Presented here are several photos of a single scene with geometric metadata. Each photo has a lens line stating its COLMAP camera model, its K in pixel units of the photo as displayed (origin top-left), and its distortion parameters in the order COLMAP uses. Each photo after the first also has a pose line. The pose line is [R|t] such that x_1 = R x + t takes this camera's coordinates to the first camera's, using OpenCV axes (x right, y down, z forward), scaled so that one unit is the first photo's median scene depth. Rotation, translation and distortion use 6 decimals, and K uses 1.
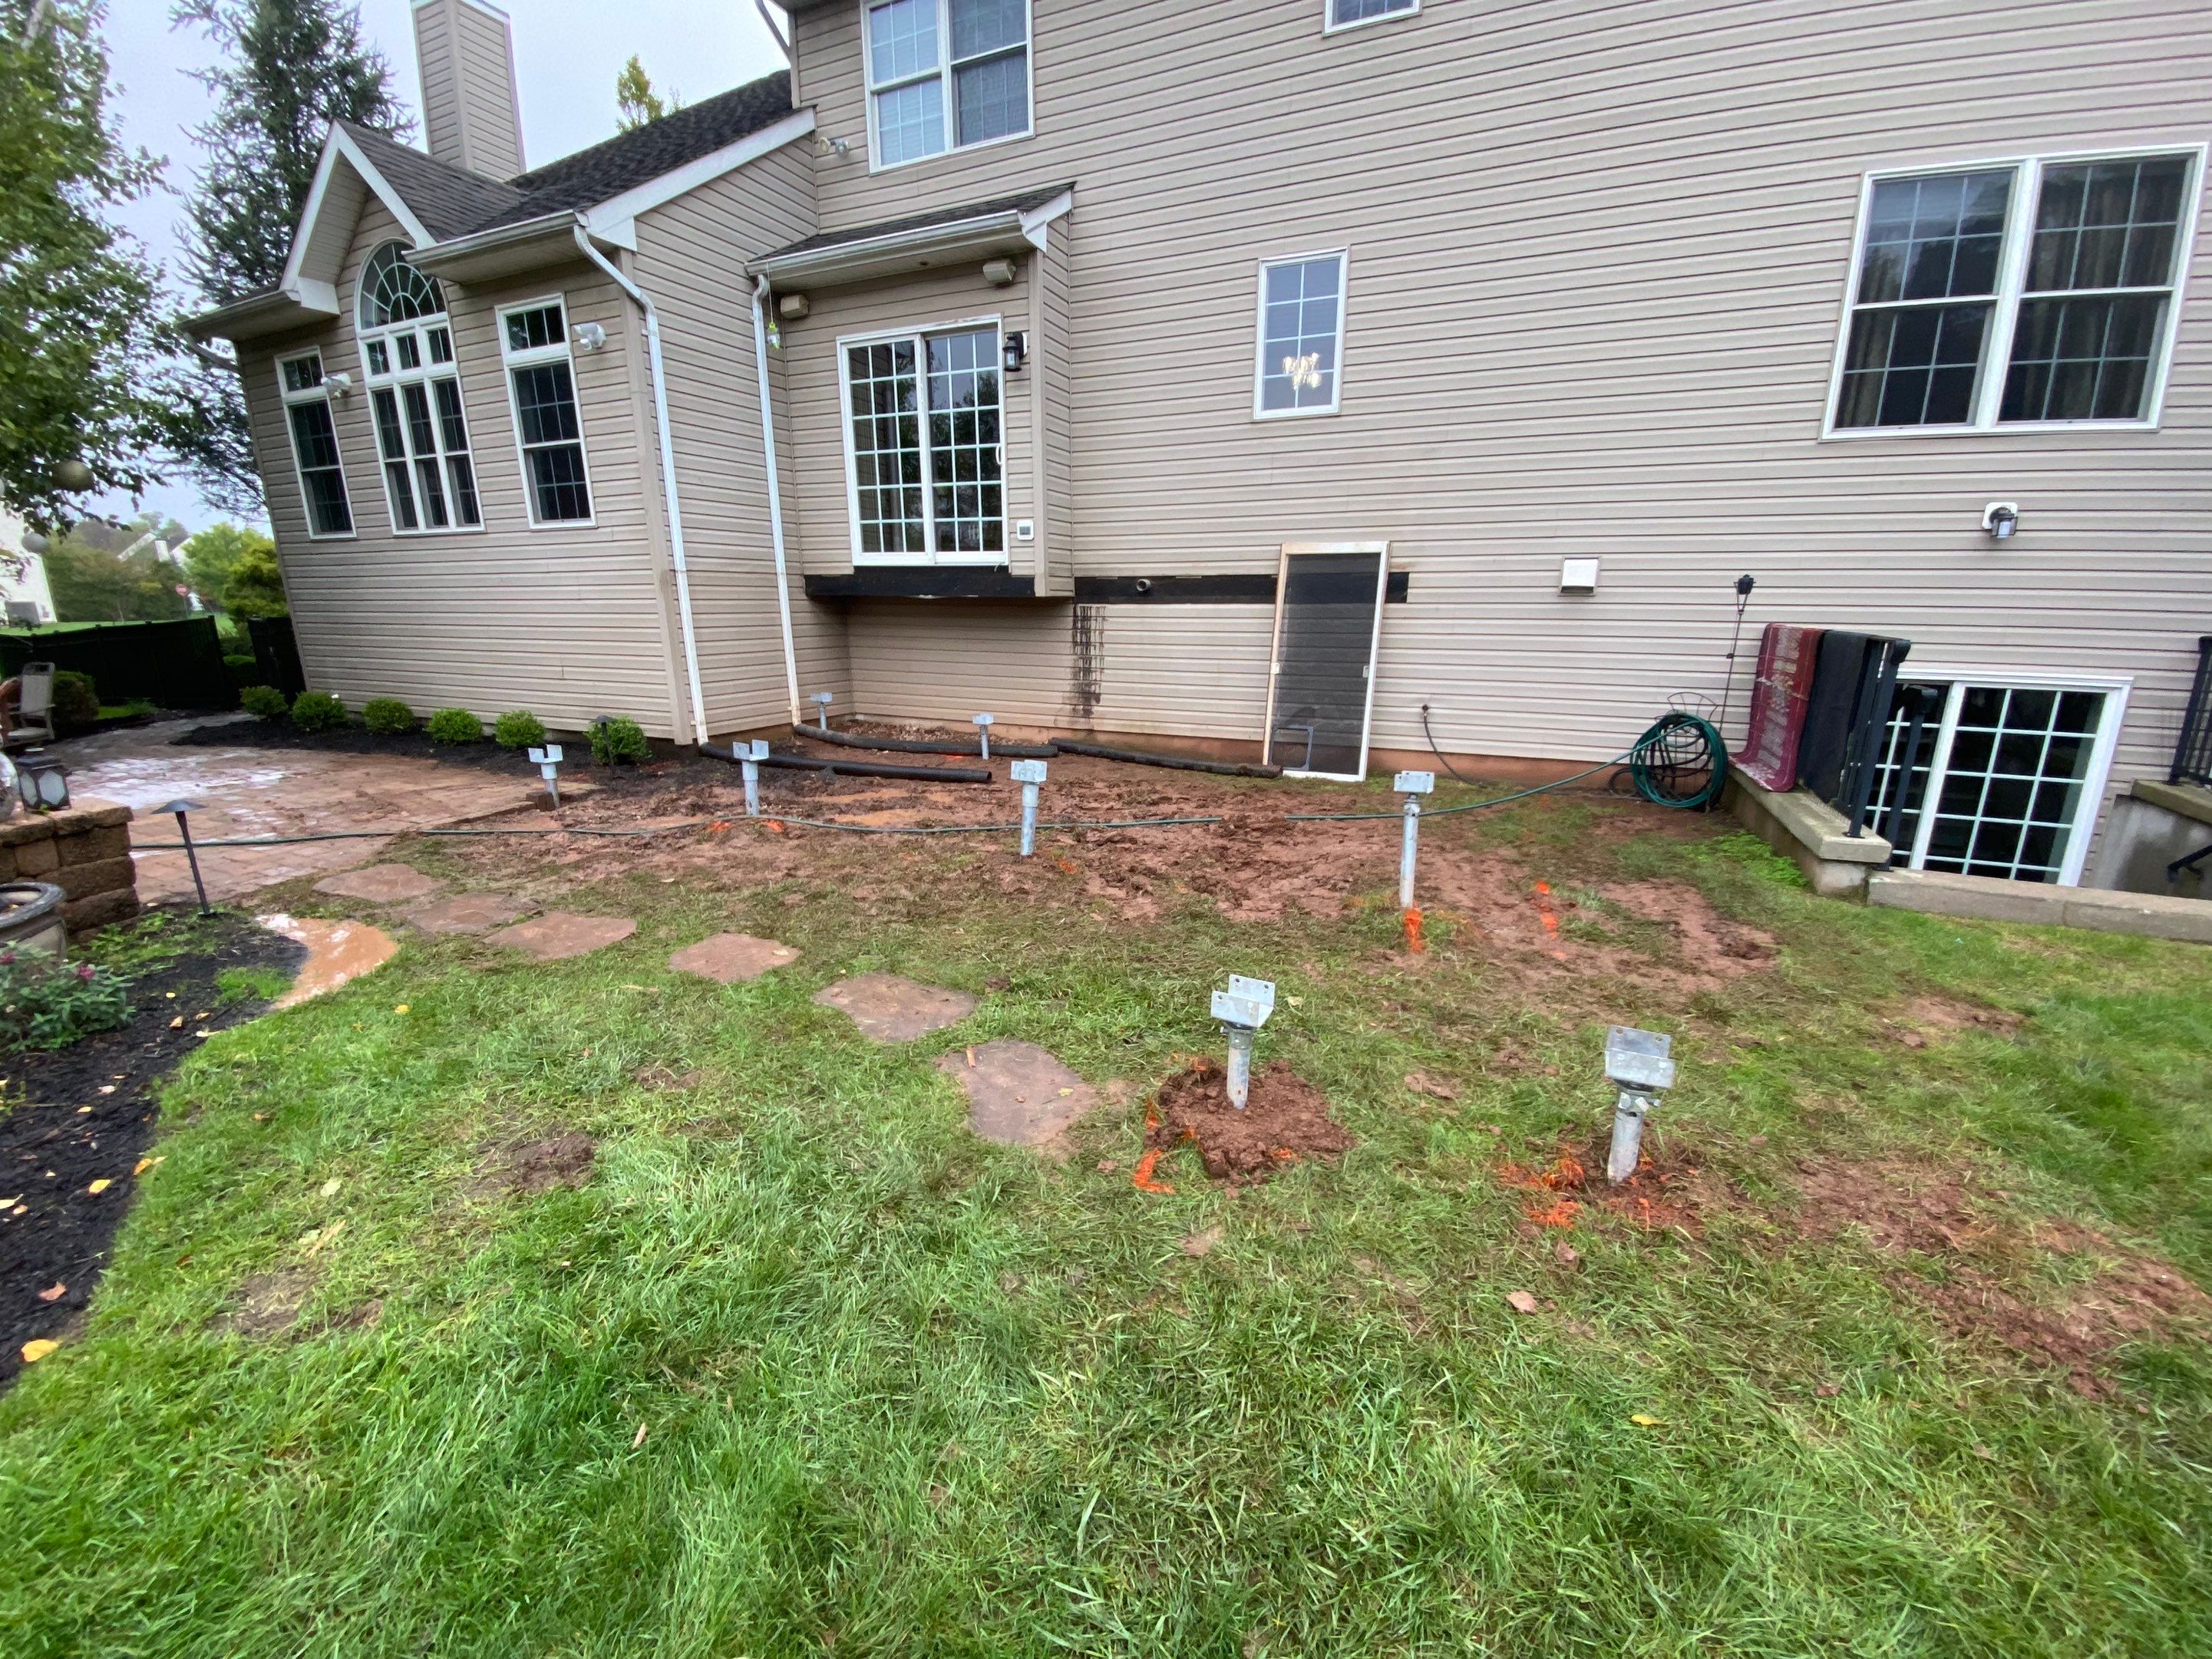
lens RADIAL K [[883.8, 0, 1104.9], [0, 883.8, 835.1], [0, 0, 1]] dist [0.014163, -0.017027]
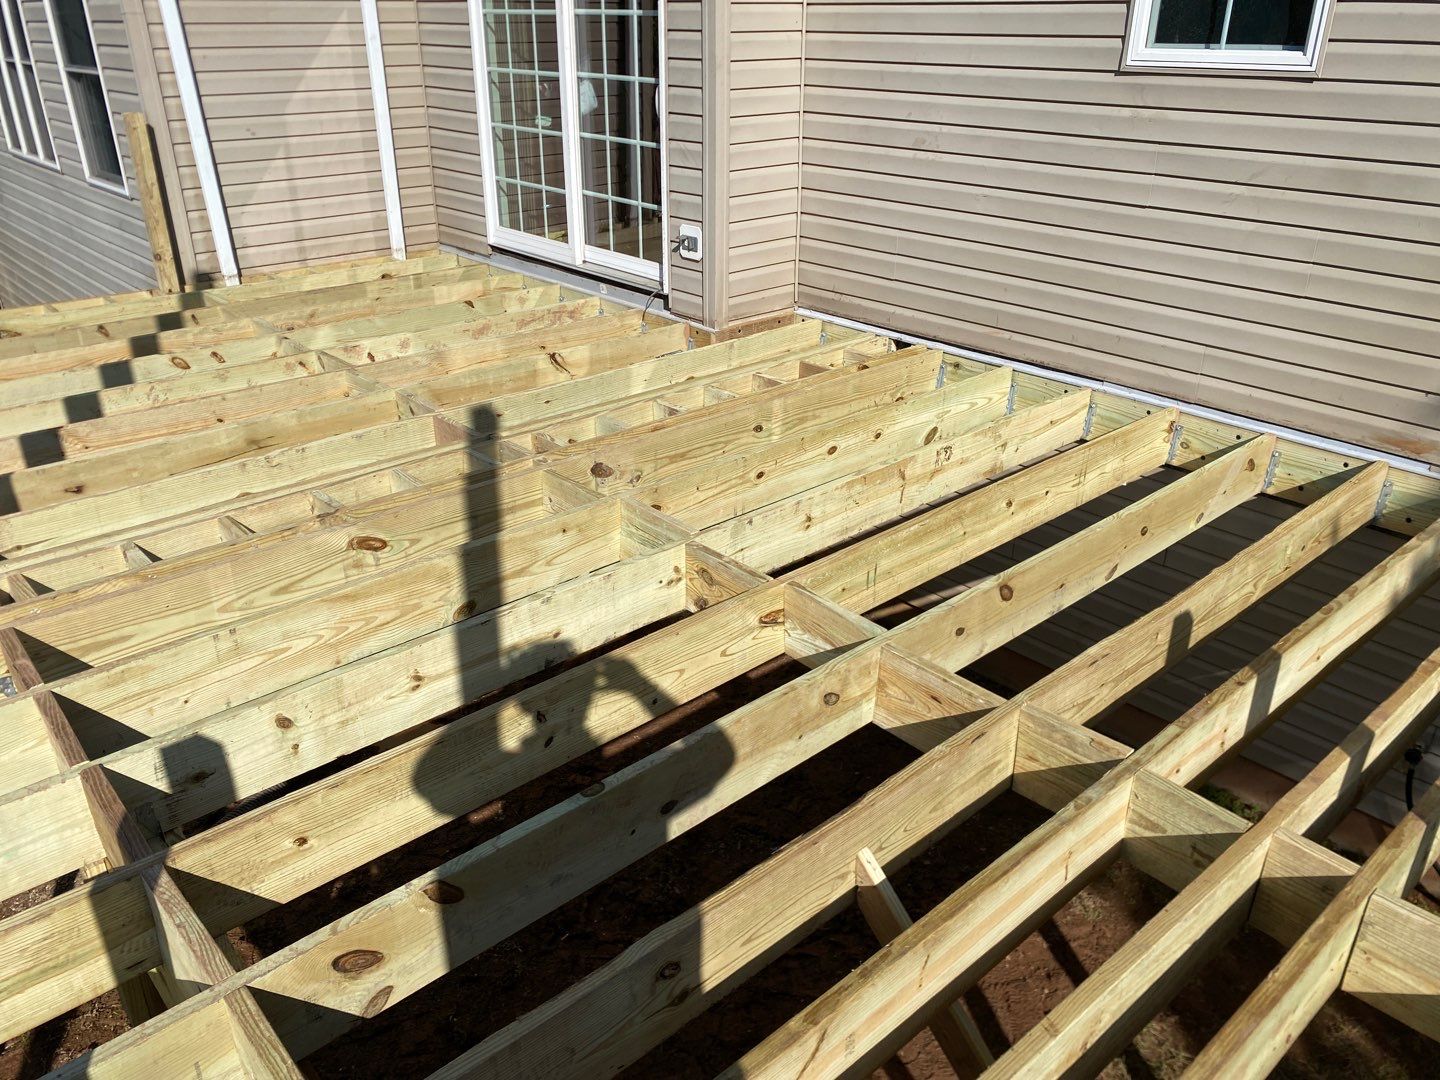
lens RADIAL K [[1094.2, 0, 691.4], [0, 1094.2, 511.1], [0, 0, 1]] dist [0.074727, -0.063244]
pose [[0.907312, 0.174298, -0.382629, 0.209445], [-0.106973, 0.975777, 0.190832, -0.309500], [0.406622, -0.132214, 0.903979, 0.335882]]
